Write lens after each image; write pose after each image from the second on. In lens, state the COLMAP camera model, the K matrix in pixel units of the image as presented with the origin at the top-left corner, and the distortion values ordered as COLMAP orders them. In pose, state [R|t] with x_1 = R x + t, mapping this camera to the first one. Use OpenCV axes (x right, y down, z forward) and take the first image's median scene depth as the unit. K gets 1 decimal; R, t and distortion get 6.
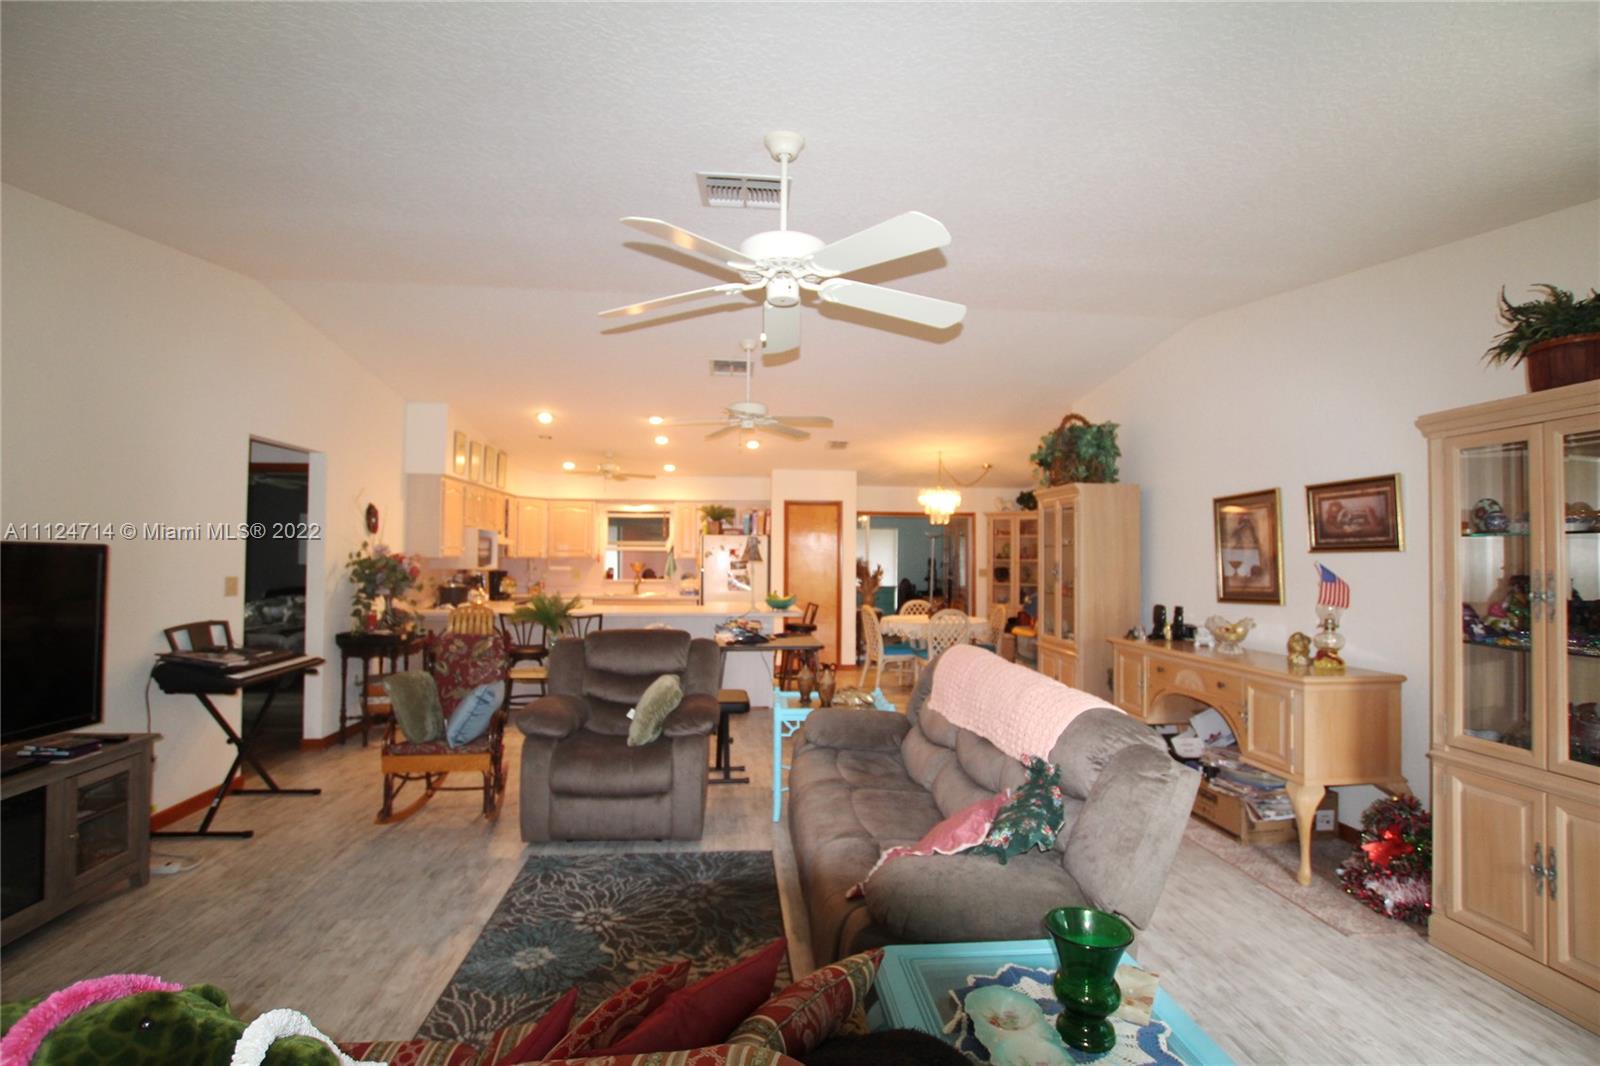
lens RADIAL K [[741.5, 0, 792.8], [0, 741.5, 535.2], [0, 0, 1]] dist [-0.034378, 0.005259]
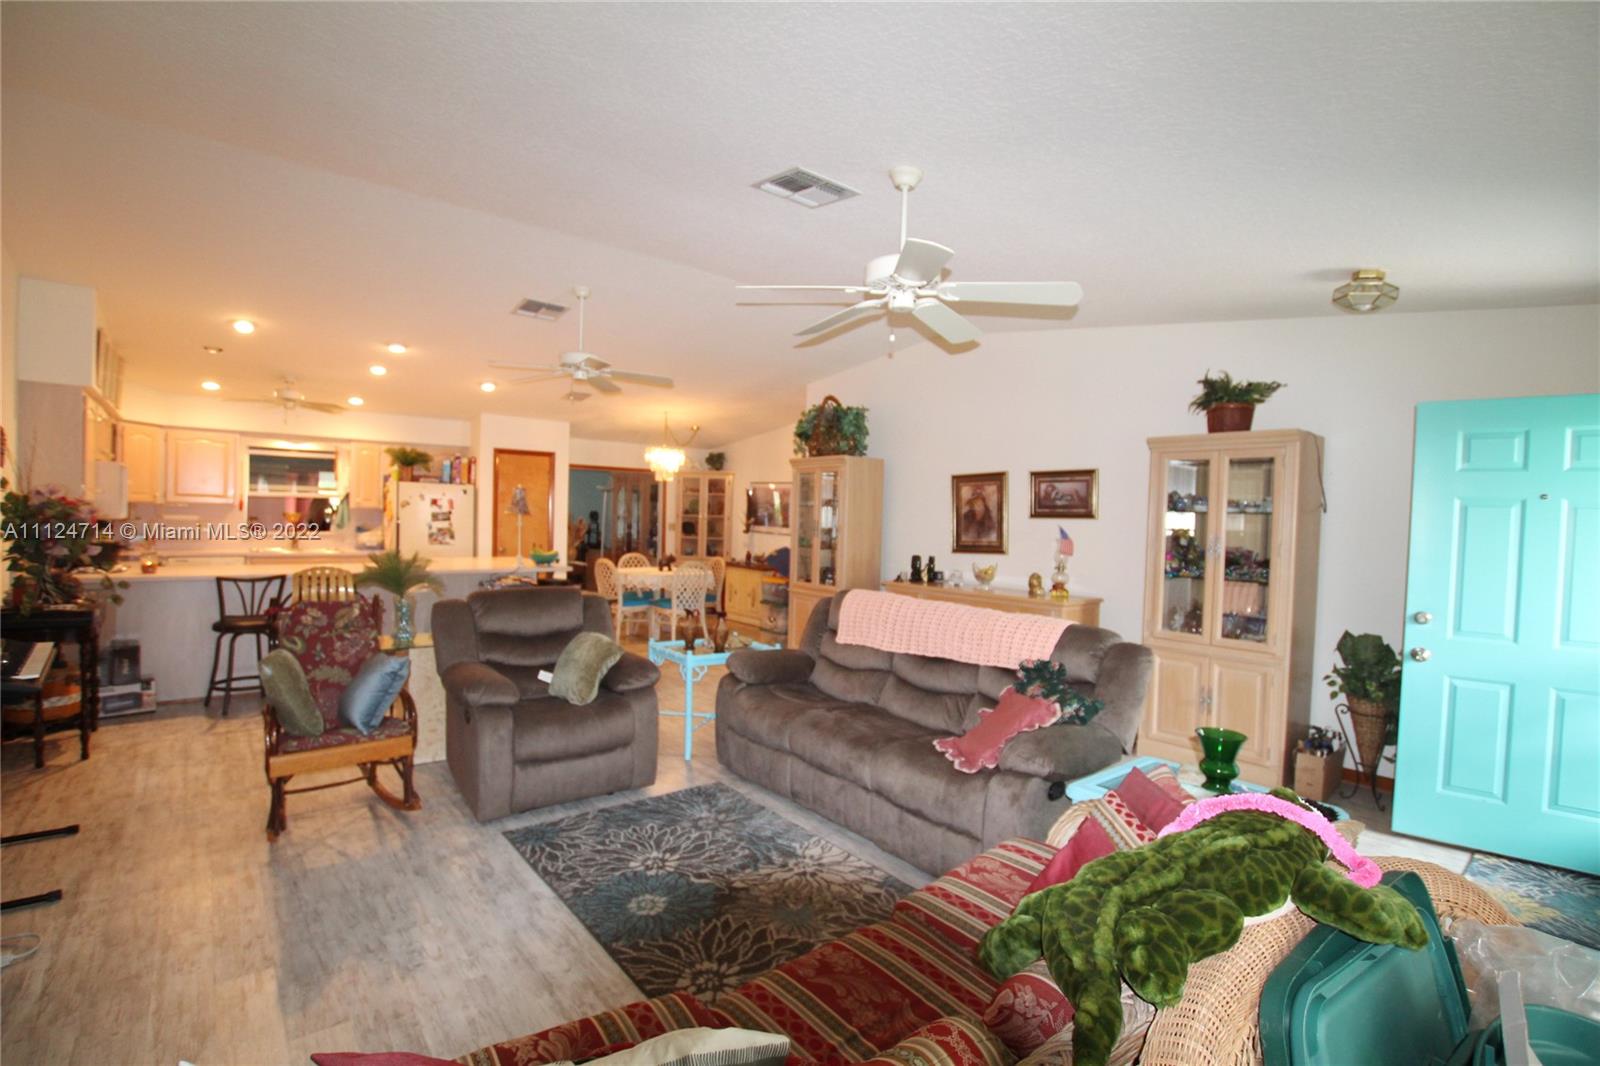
lens RADIAL K [[741.5, 0, 792.8], [0, 741.5, 535.2], [0, 0, 1]] dist [-0.034378, 0.005259]
pose [[0.833039, 0.001391, 0.553213, -0.362728], [-0.037534, 0.997835, 0.054009, -0.002784], [-0.551940, -0.065756, 0.831287, 0.028774]]
